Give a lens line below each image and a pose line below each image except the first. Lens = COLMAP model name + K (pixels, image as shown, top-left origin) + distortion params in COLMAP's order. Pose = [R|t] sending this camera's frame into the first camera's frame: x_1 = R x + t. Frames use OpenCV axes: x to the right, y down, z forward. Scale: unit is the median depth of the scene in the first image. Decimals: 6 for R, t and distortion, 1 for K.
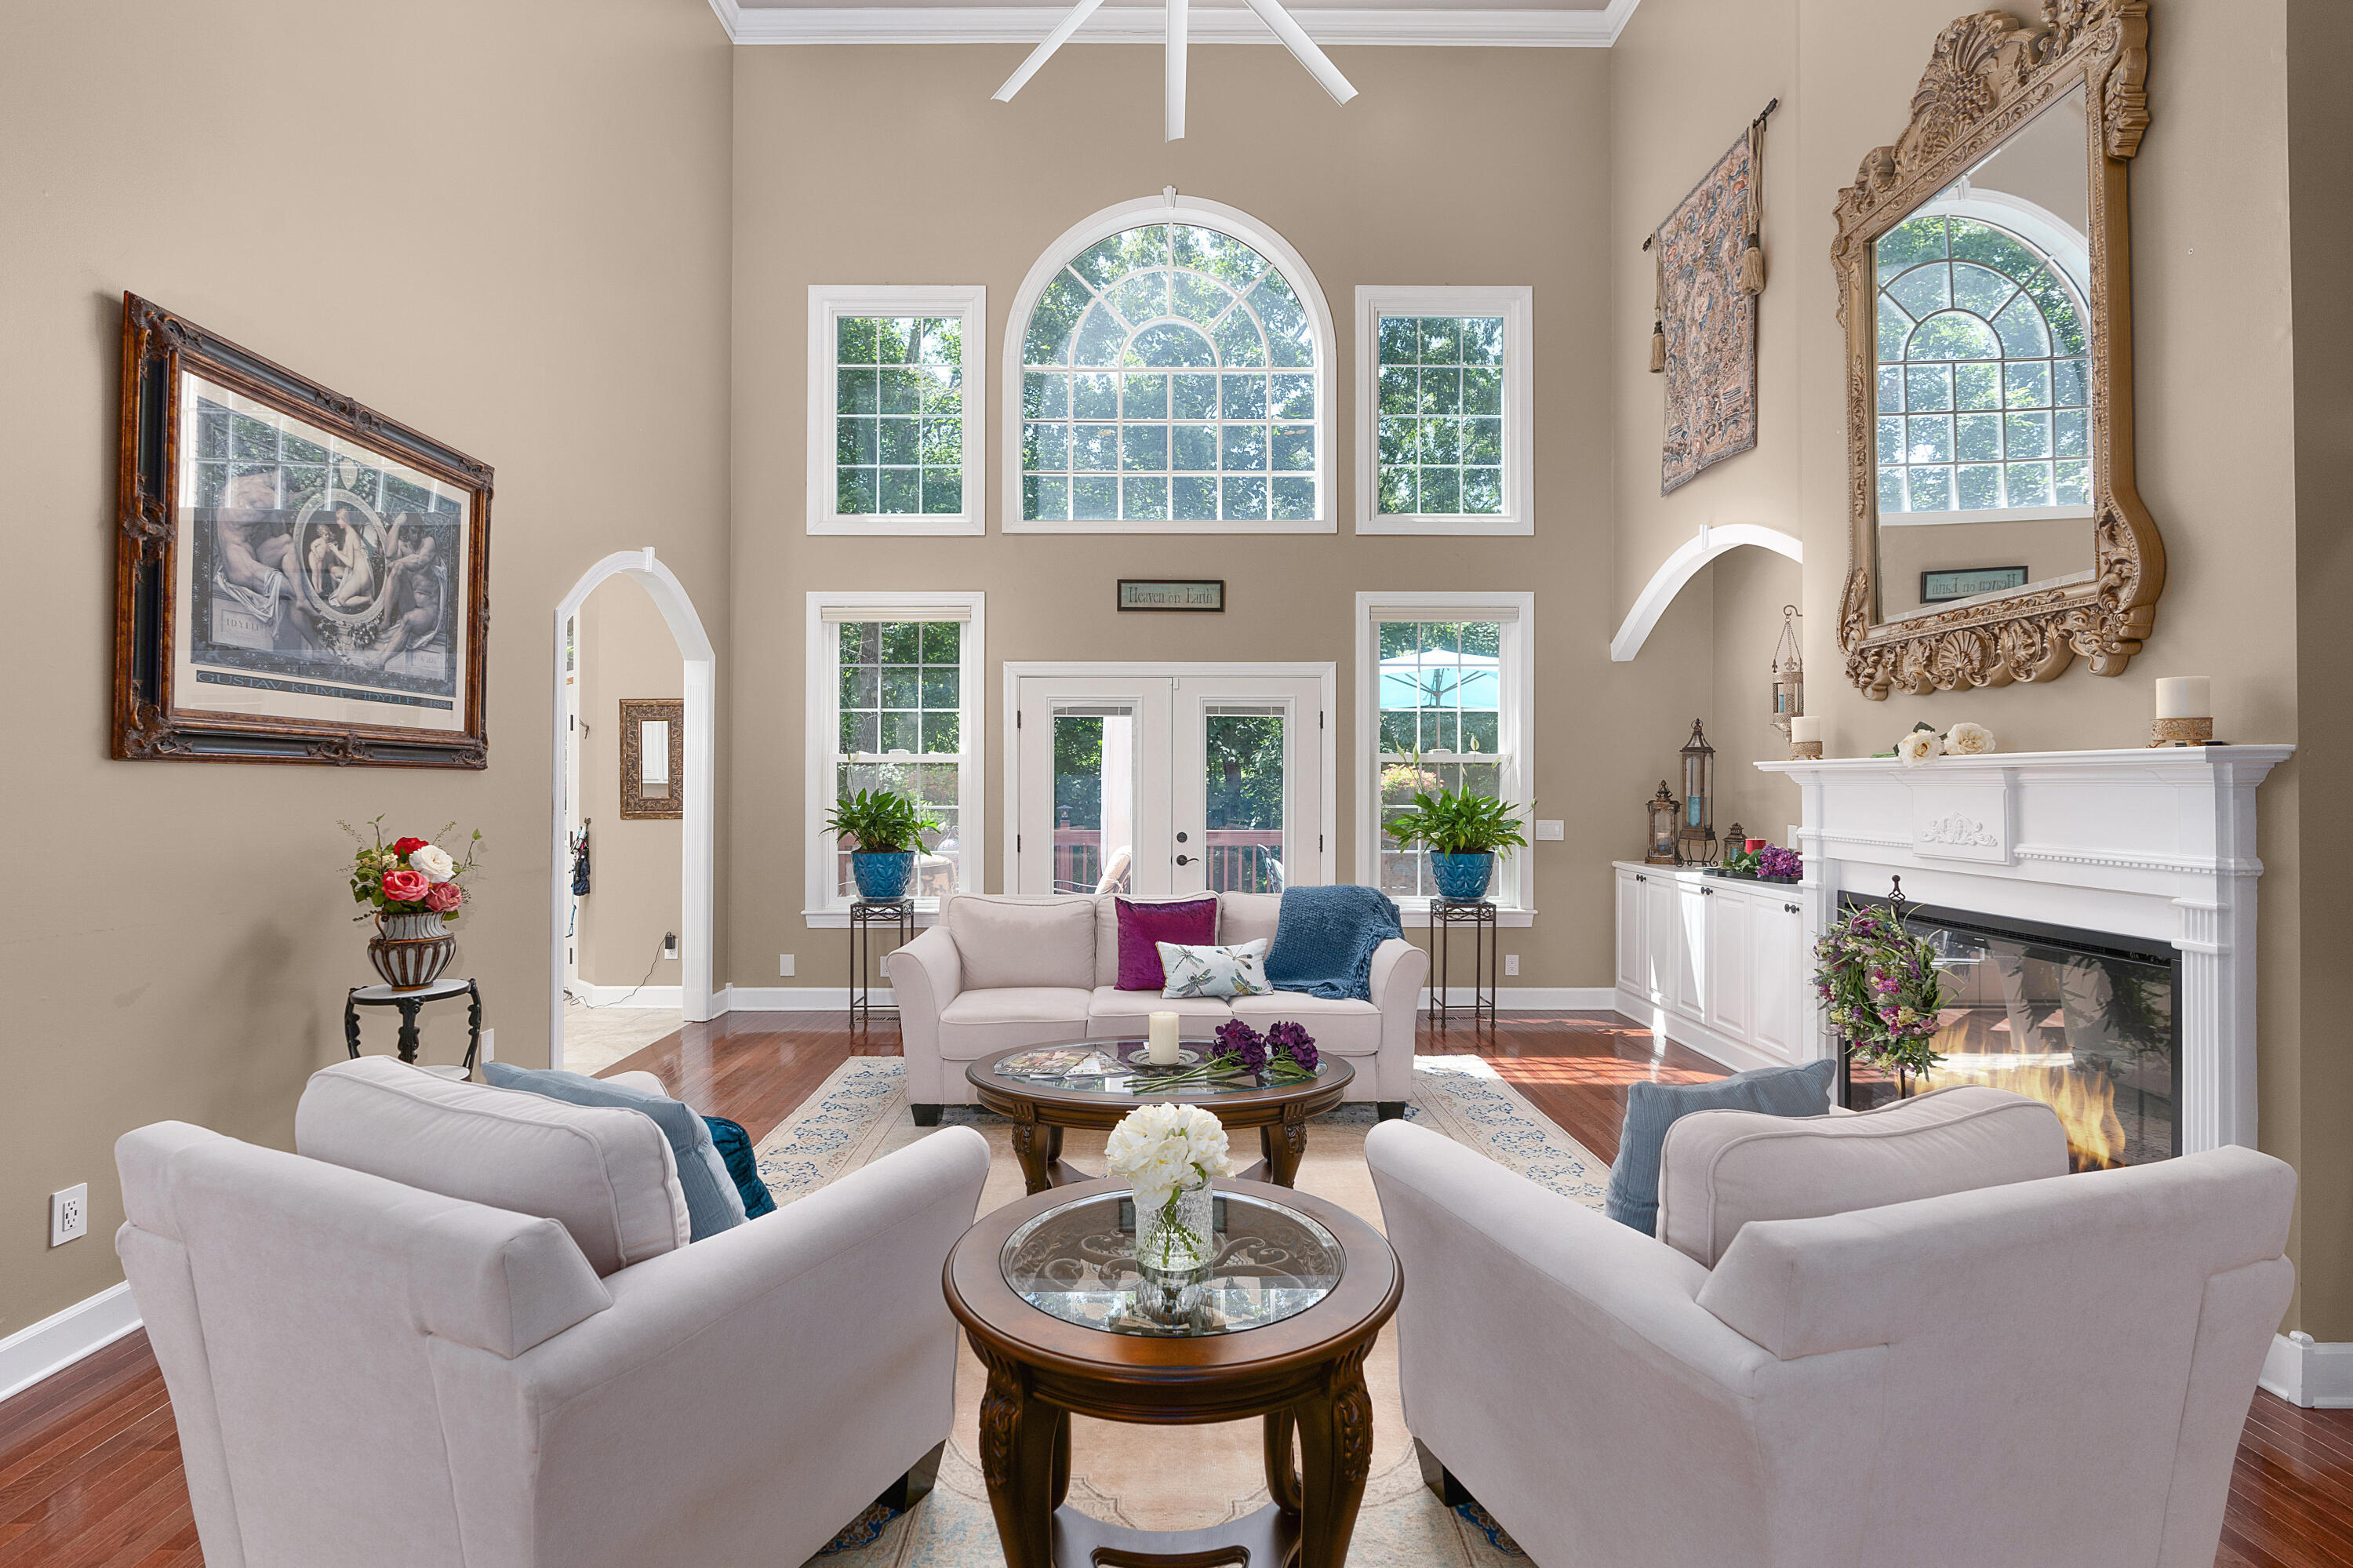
lens RADIAL K [[1071.8, 0, 1169.8], [0, 1071.8, 778.2], [0, 0, 1]] dist [-0.011609, 0.001332]
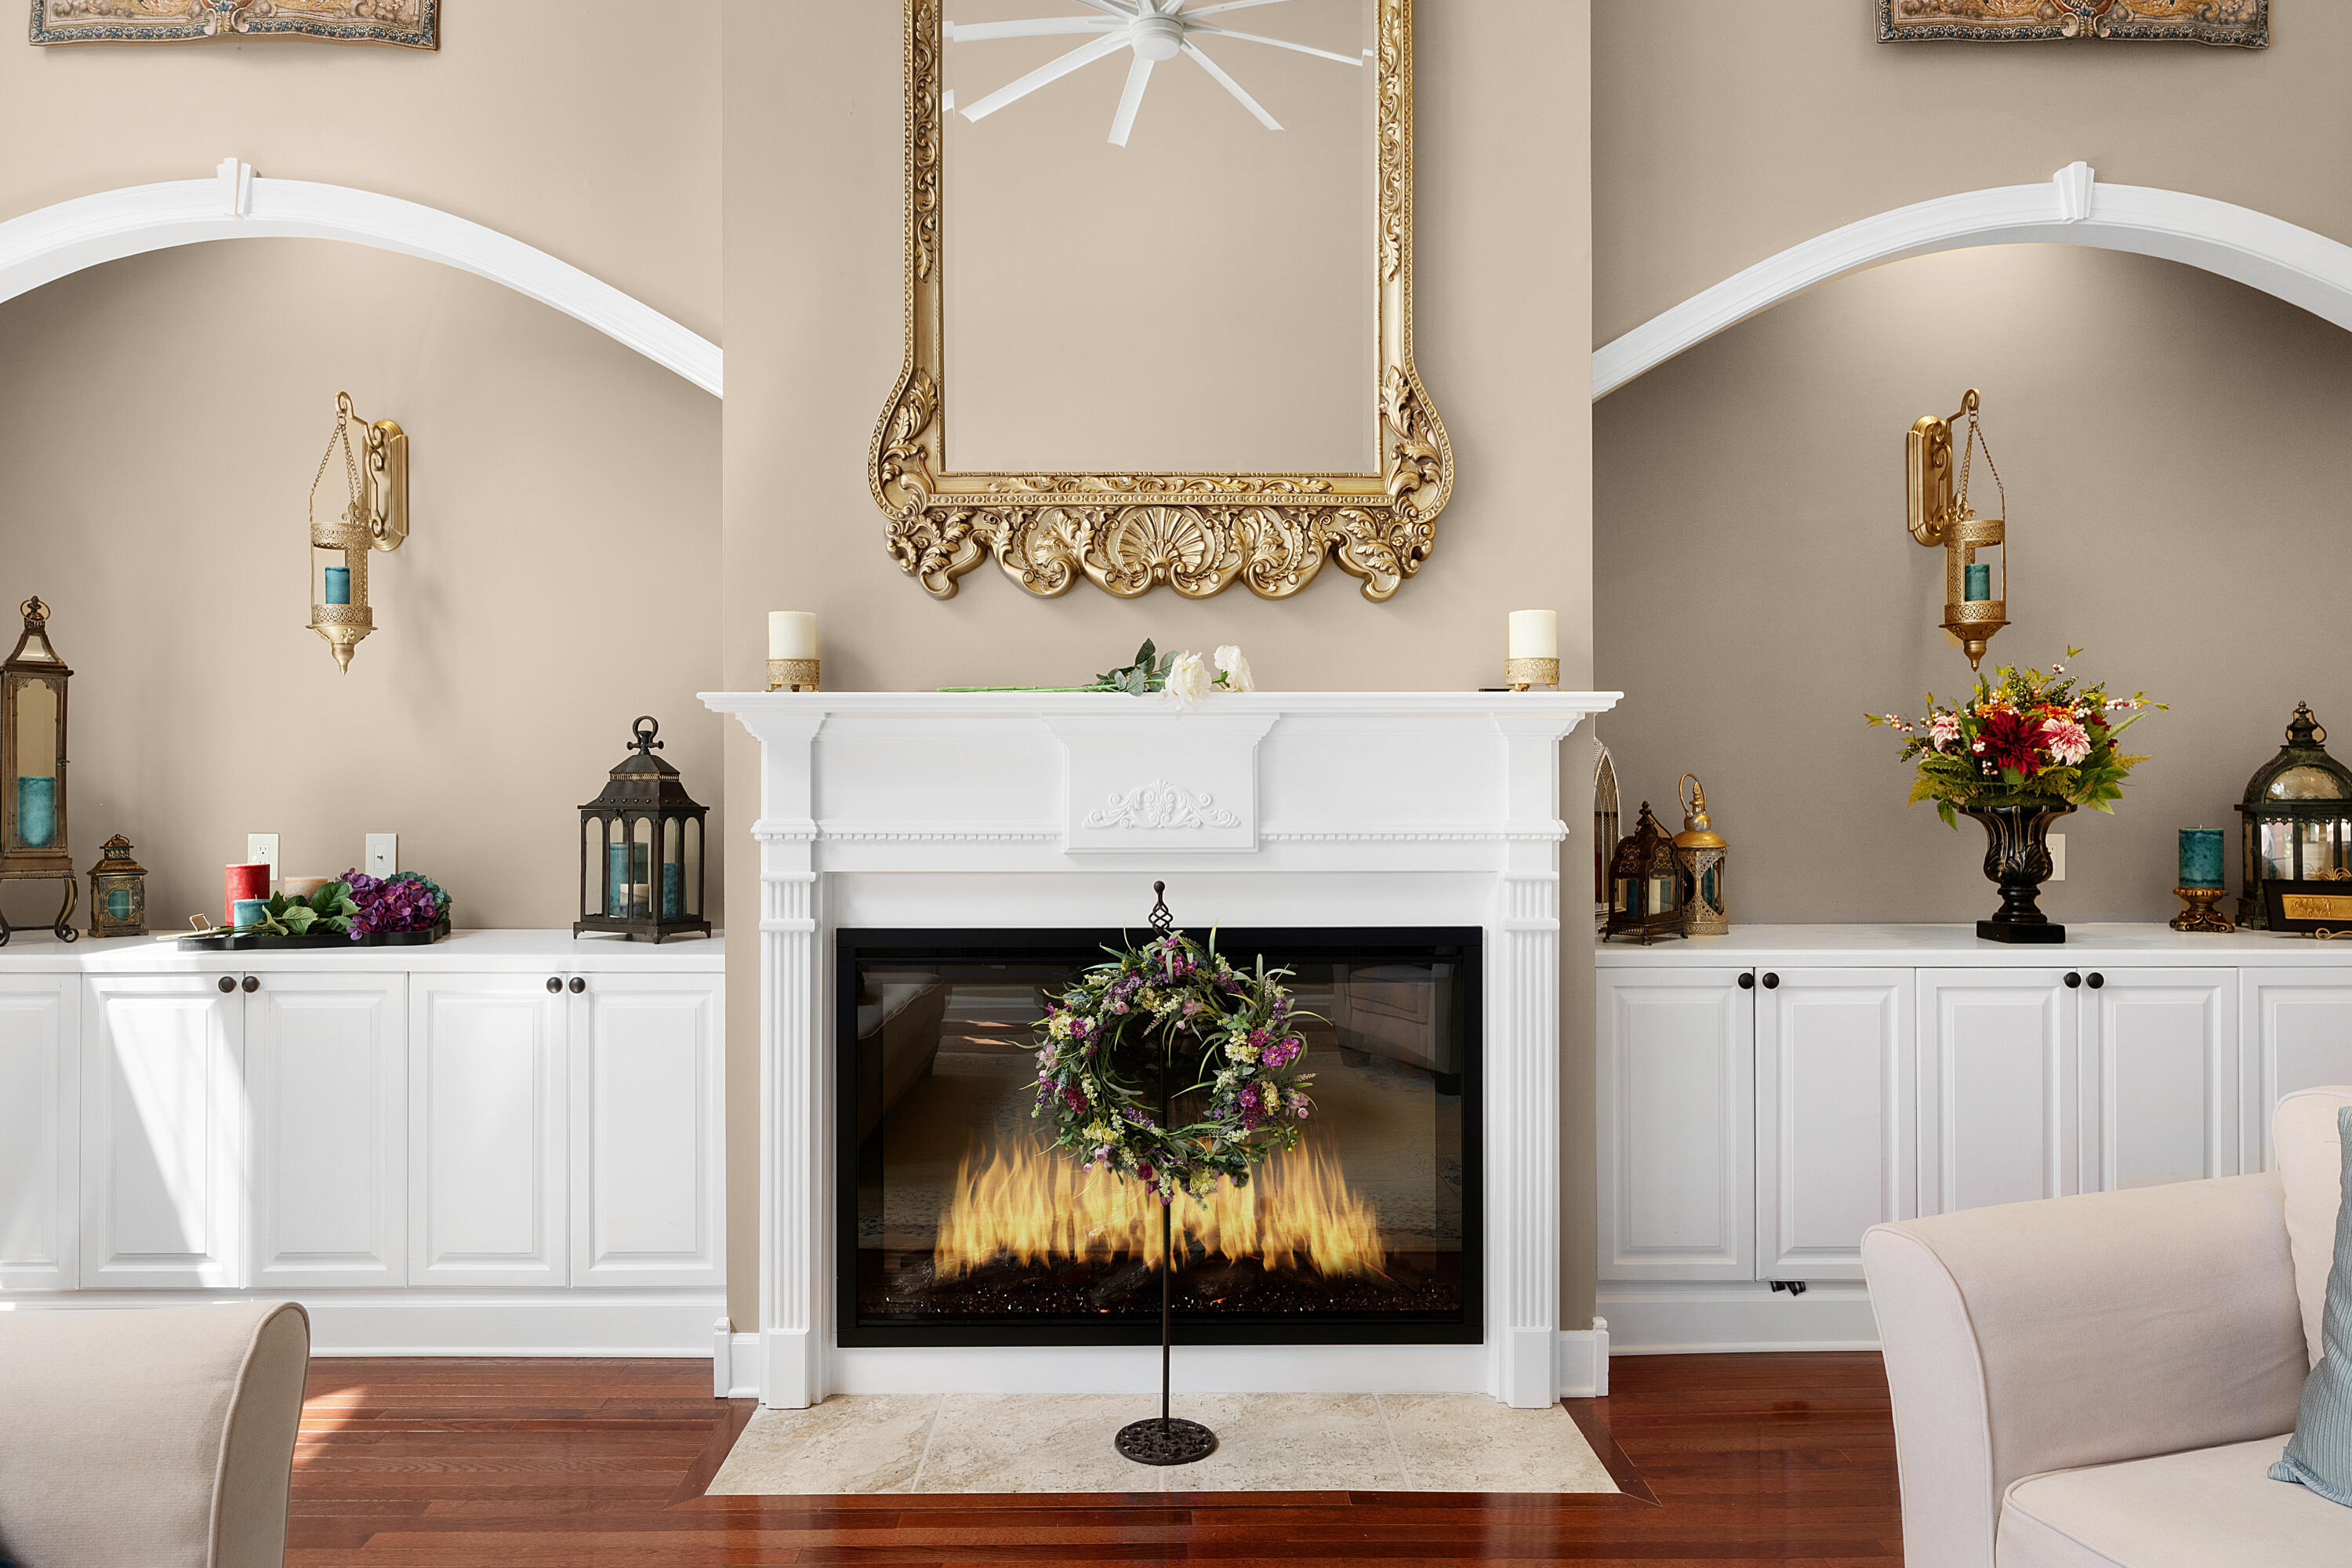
lens RADIAL K [[1473.5, 0, 1175.9], [0, 1473.5, 777.9], [0, 0, 1]] dist [-0.006491, 0.005933]
pose [[0.001729, -0.000231, 0.999998, -0.178068], [-0.001484, 0.999999, 0.000233, 0.030237], [-0.999997, -0.001484, 0.001729, 0.984414]]
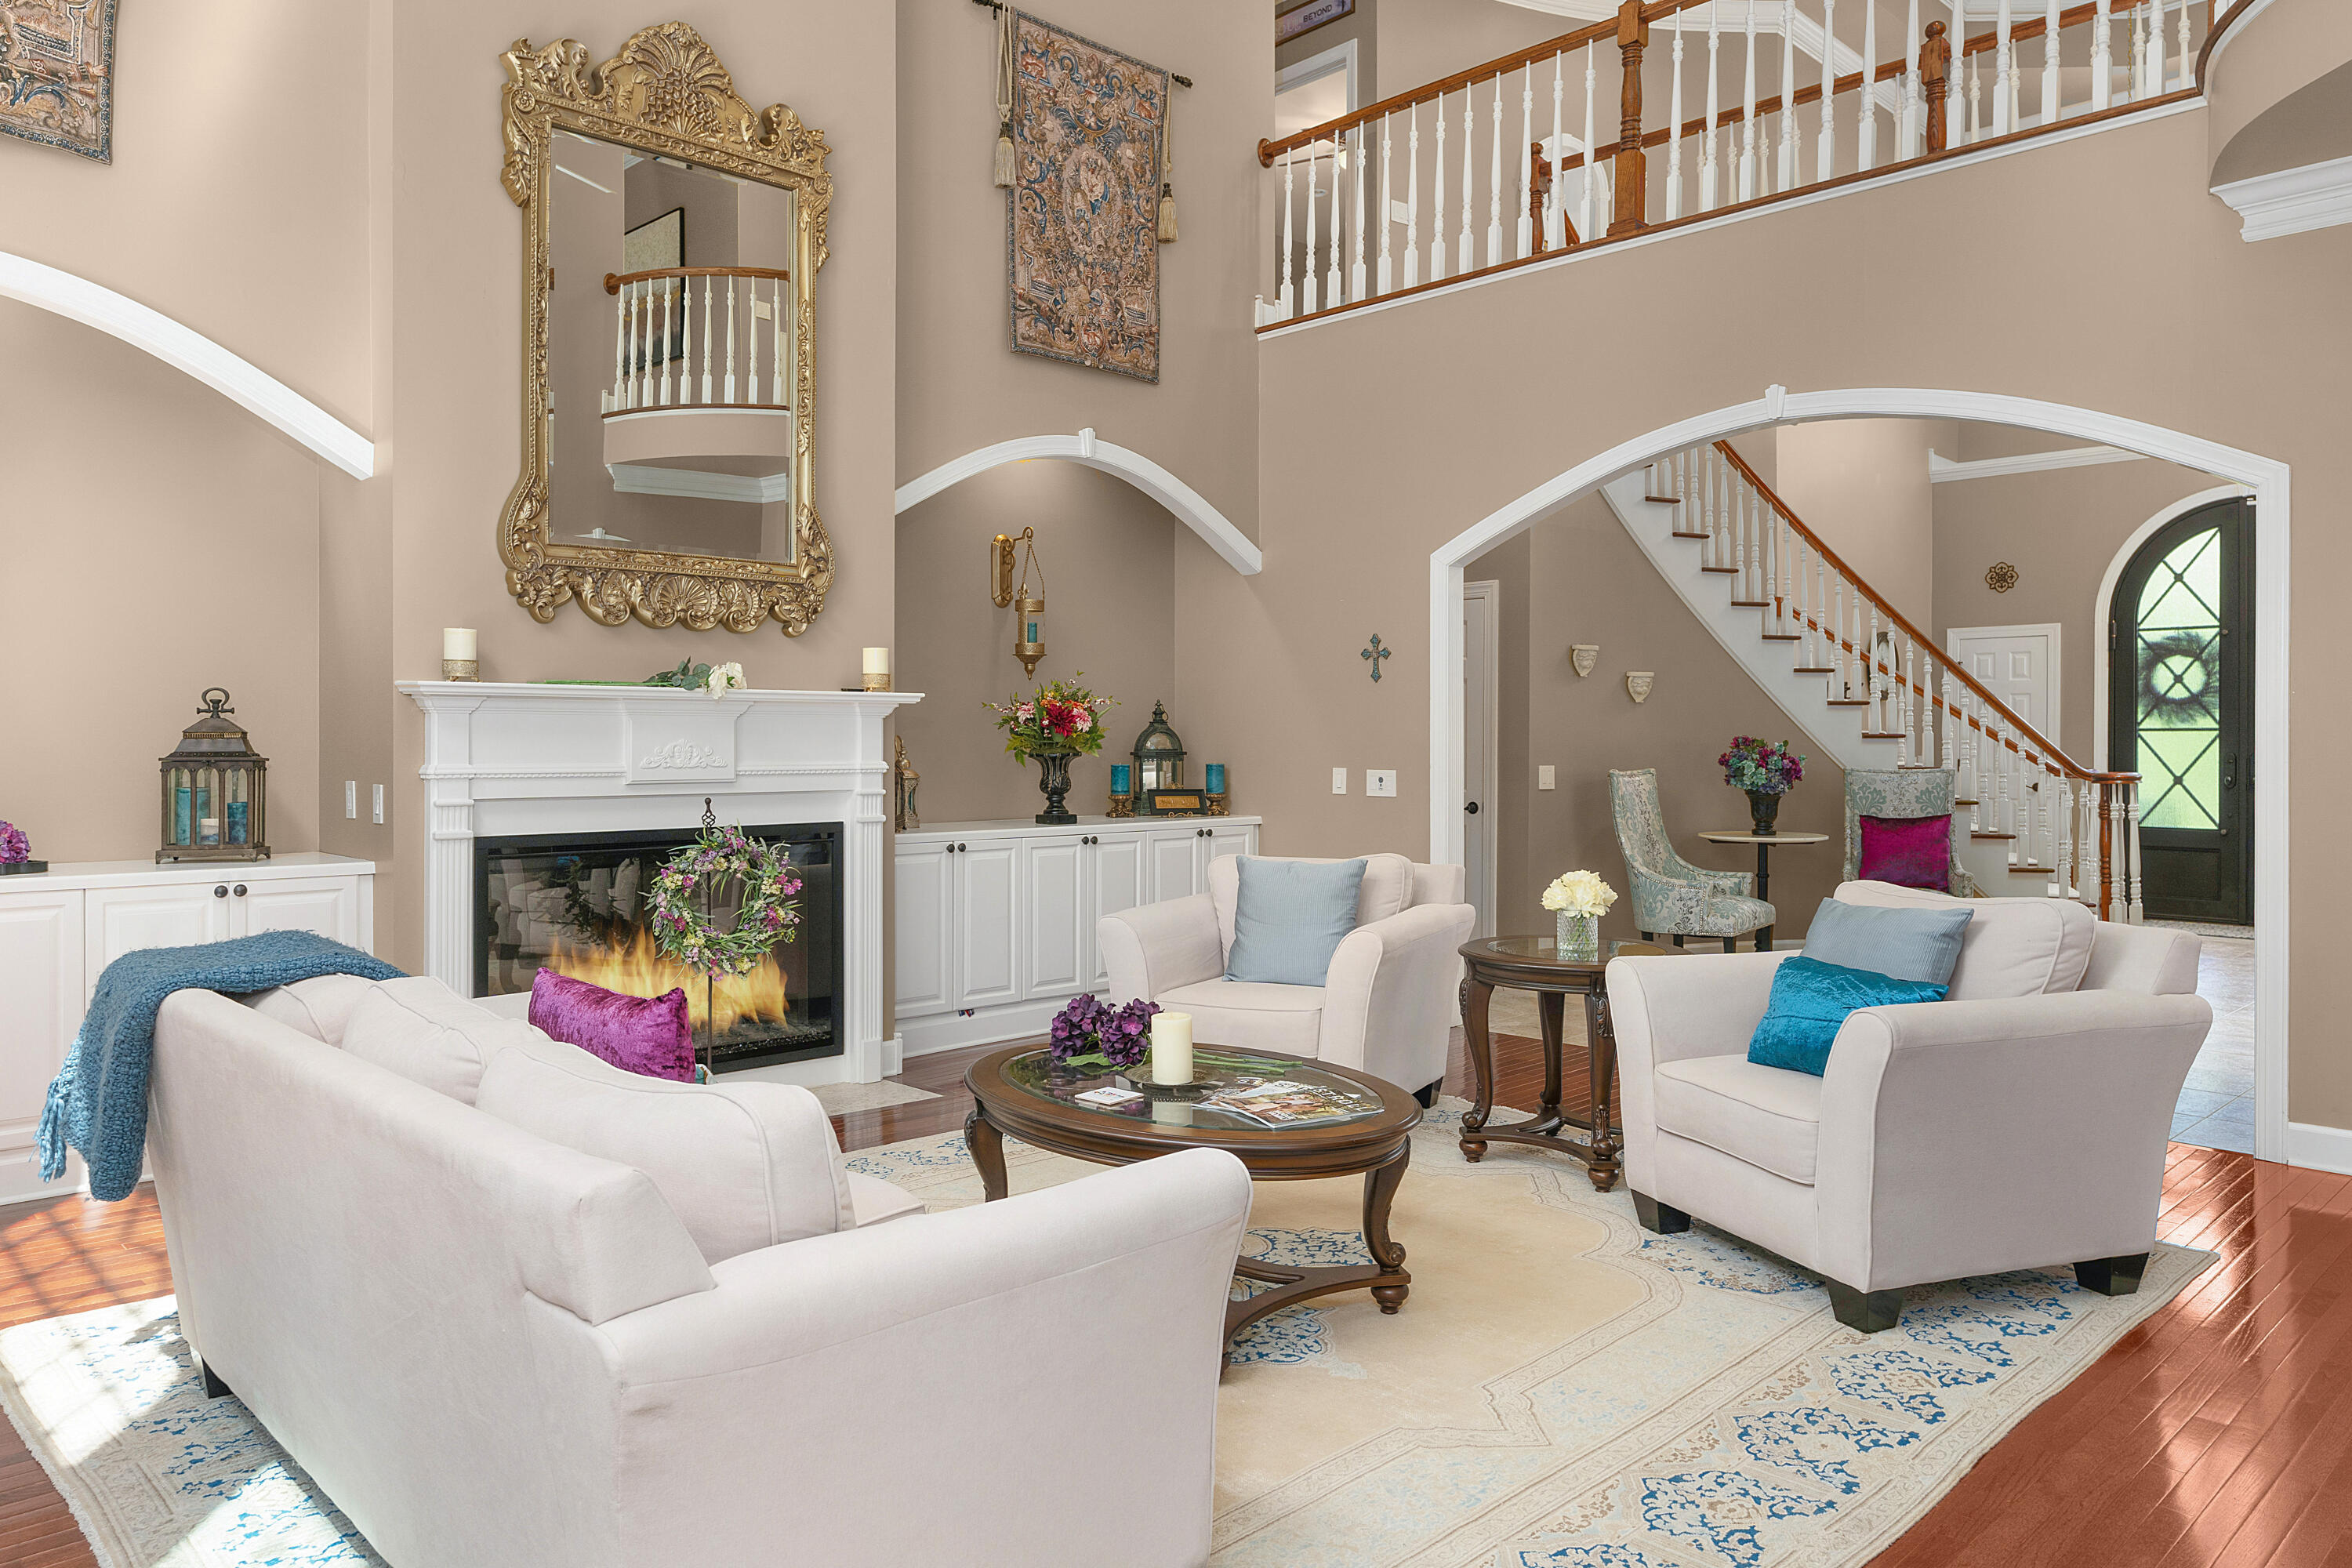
lens RADIAL K [[1561.8, 0, 1178.4], [0, 1561.8, 764.7], [0, 0, 1]] dist [0.003253, 0.001750]
pose [[-0.688403, -0.016823, 0.725133, -0.792004], [-0.005659, 0.999825, 0.017824, 0.026352], [-0.725306, 0.008167, -0.688378, 1.738093]]
